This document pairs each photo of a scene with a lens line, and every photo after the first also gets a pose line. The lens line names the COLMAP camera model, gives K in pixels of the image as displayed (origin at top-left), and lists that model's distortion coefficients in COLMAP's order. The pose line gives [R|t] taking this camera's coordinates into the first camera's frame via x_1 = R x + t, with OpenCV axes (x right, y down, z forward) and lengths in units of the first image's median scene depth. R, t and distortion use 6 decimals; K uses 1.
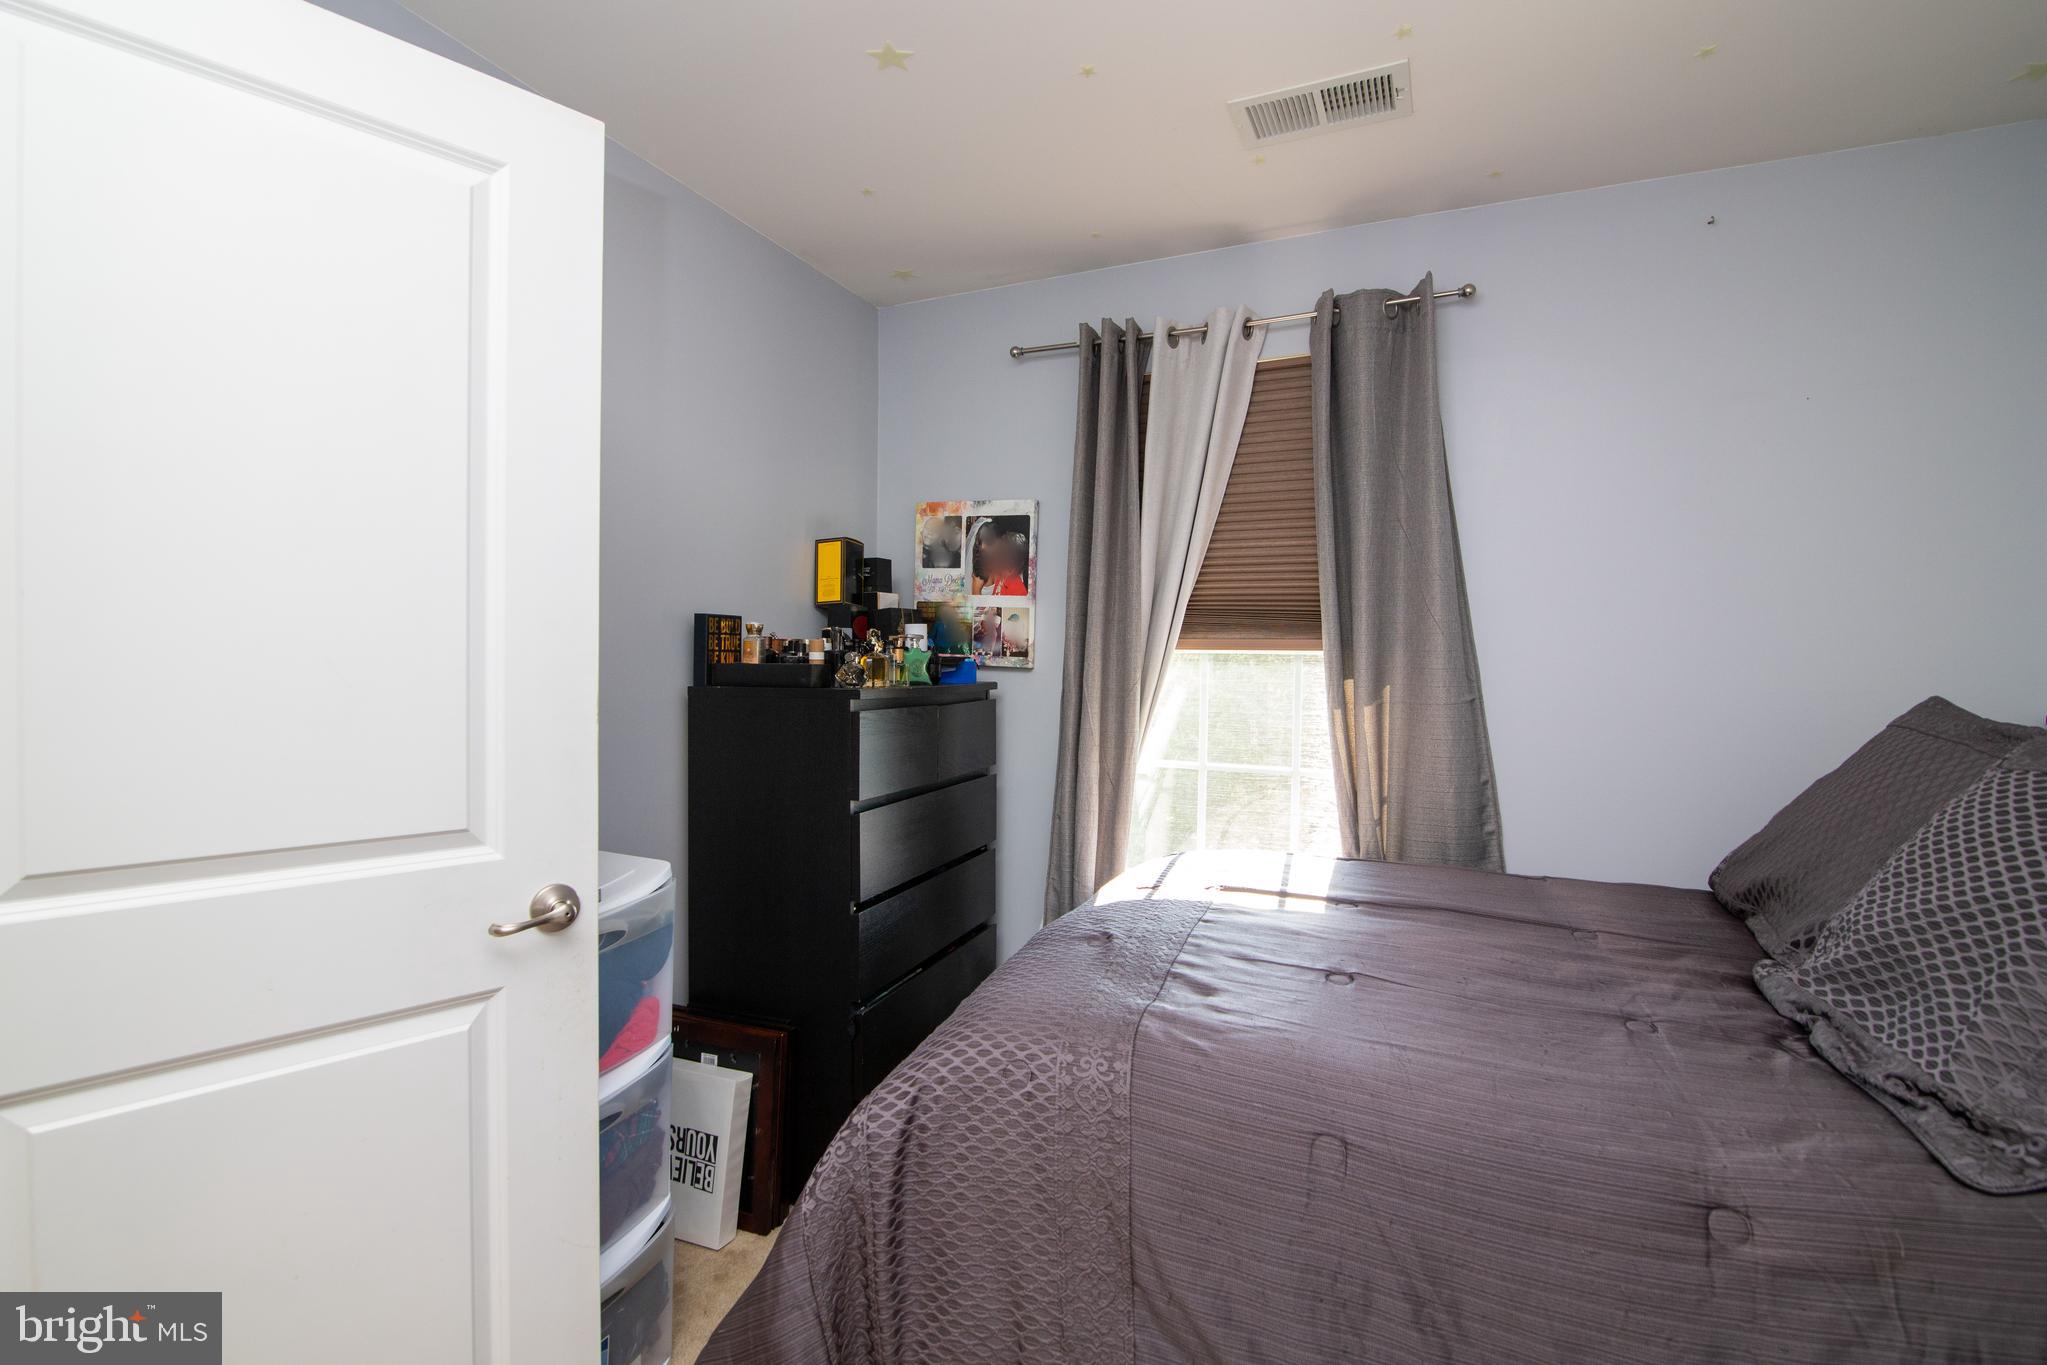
lens RADIAL K [[942.9, 0, 1026.6], [0, 942.9, 680.1], [0, 0, 1]] dist [-0.022627, 0.000430]
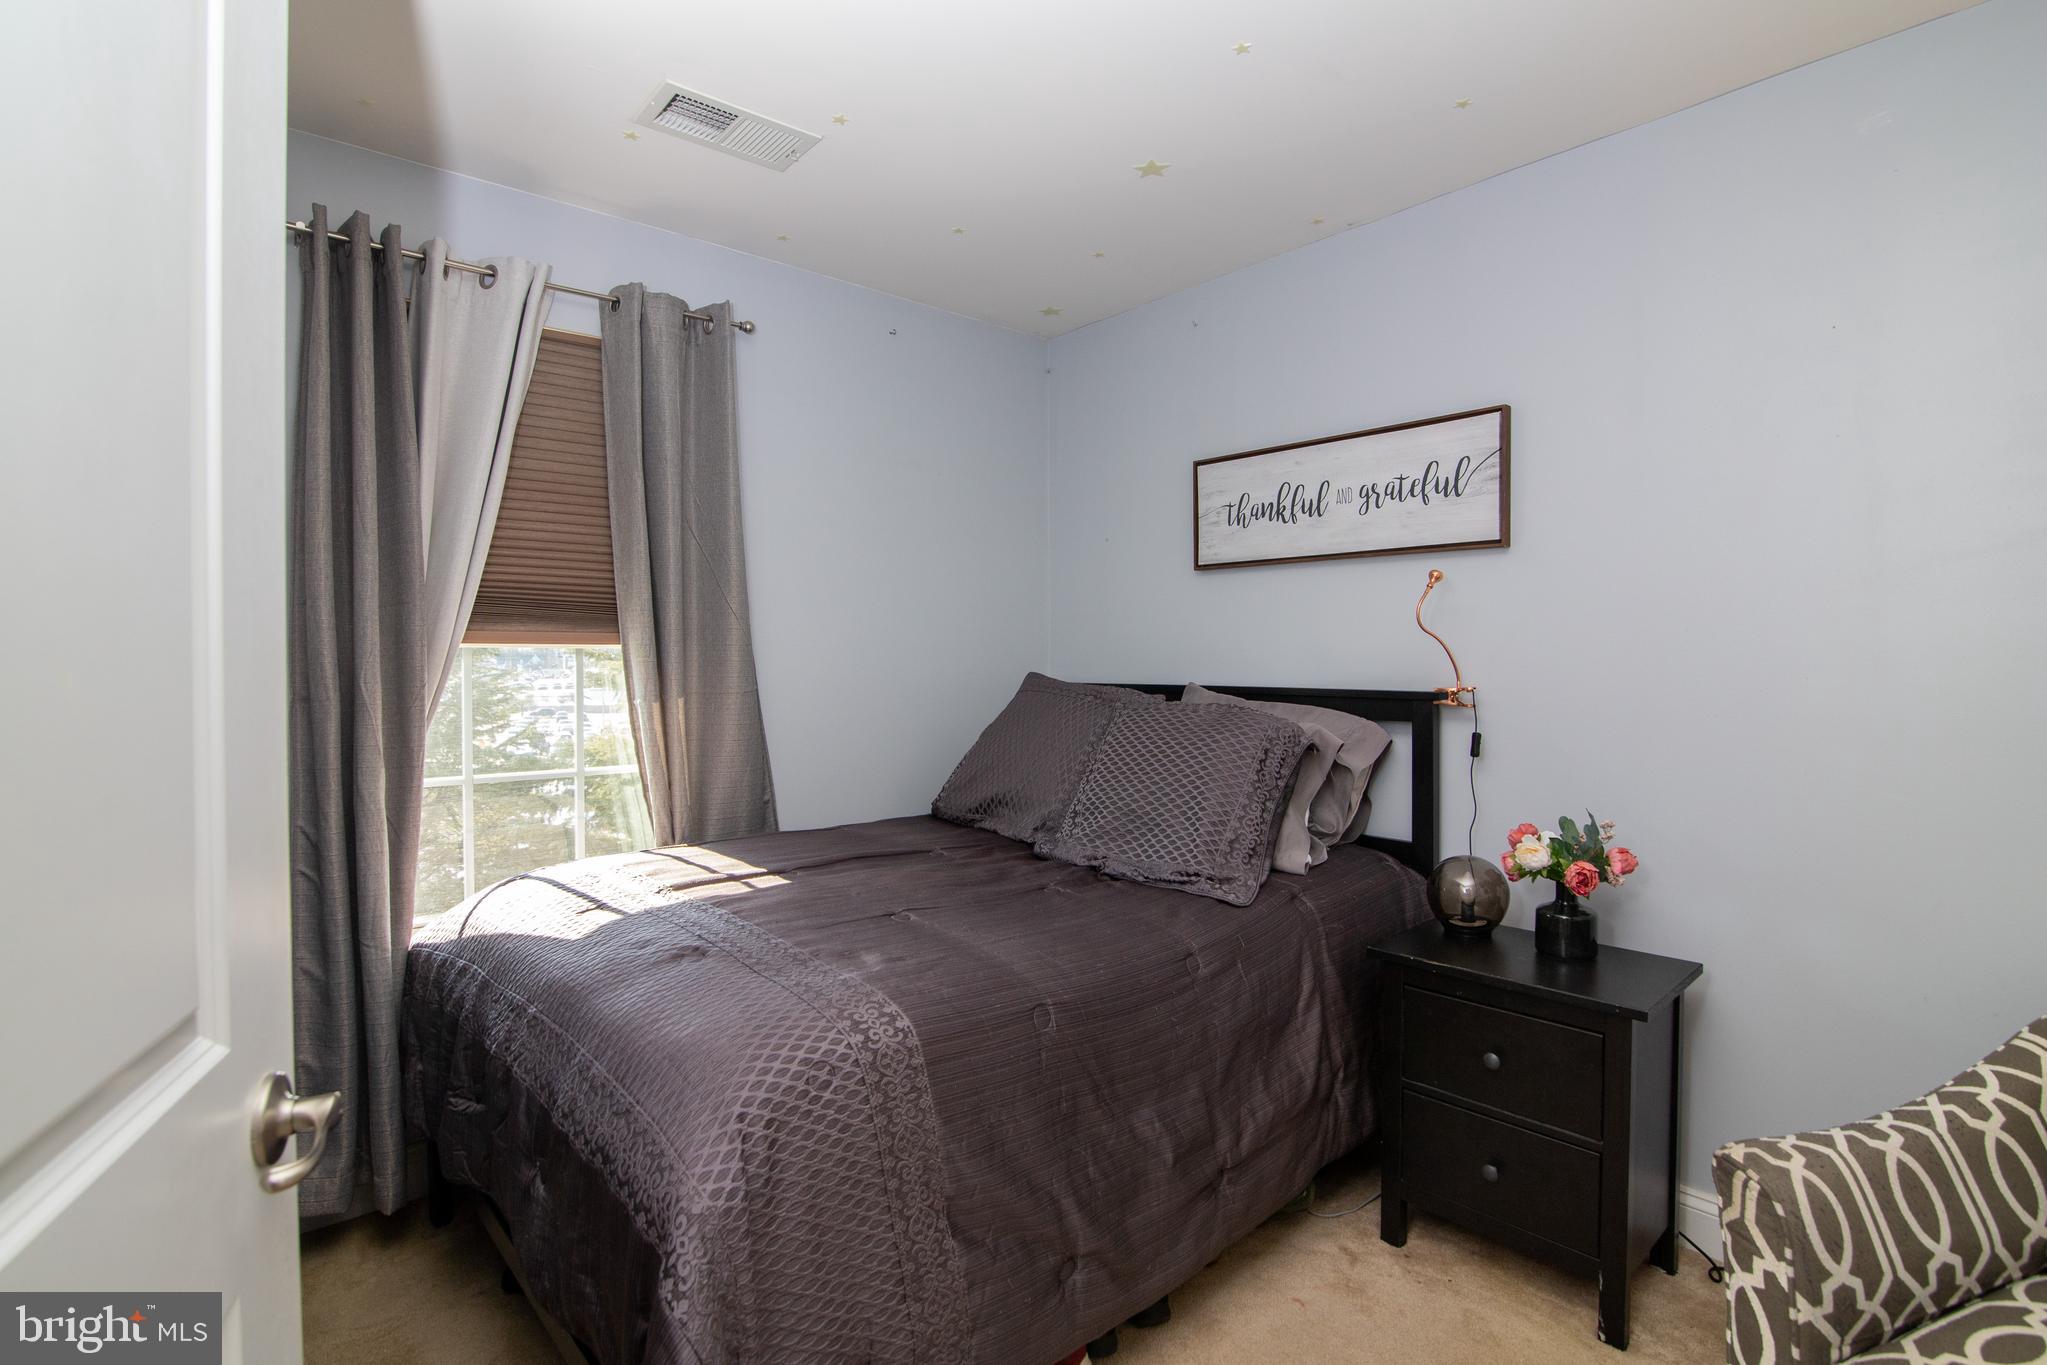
lens RADIAL K [[942.9, 0, 1026.6], [0, 942.9, 680.1], [0, 0, 1]] dist [-0.022627, 0.000430]
pose [[0.447192, -0.033335, 0.893817, -0.409924], [0.026074, 0.999366, 0.024227, -0.005838], [-0.894058, 0.012472, 0.447777, 0.192771]]
